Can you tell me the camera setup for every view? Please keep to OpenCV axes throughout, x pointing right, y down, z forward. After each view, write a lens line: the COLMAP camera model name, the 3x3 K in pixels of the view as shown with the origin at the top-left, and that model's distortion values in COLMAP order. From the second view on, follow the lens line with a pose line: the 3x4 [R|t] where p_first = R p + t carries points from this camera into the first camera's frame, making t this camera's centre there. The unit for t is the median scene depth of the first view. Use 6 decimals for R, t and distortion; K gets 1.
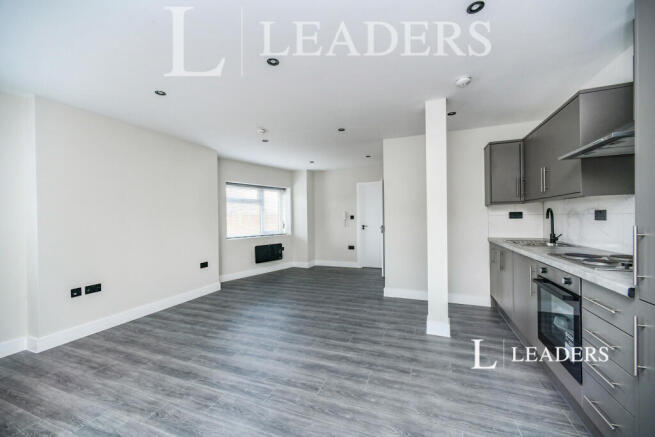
lens RADIAL K [[270.3, 0, 329.8], [0, 270.3, 219.1], [0, 0, 1]] dist [0.003708, -0.000346]
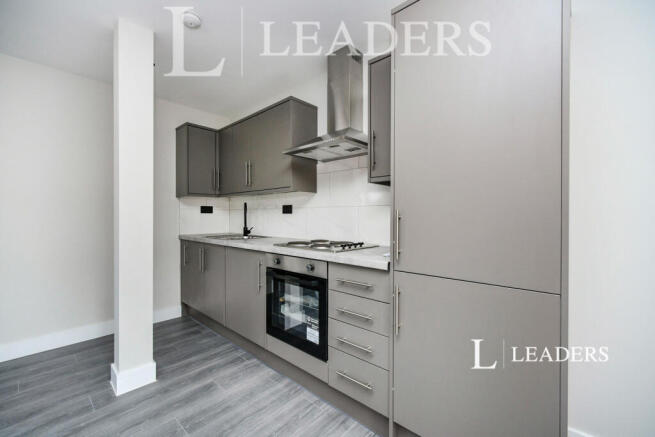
lens RADIAL K [[270.3, 0, 330.5], [0, 270.3, 216.8], [0, 0, 1]] dist [0.003708, -0.000346]
pose [[0.366765, 0.012921, 0.930224, -0.038204], [-0.001238, 0.999909, -0.013401, 0.028637], [-0.930313, 0.003763, 0.366748, 0.330212]]
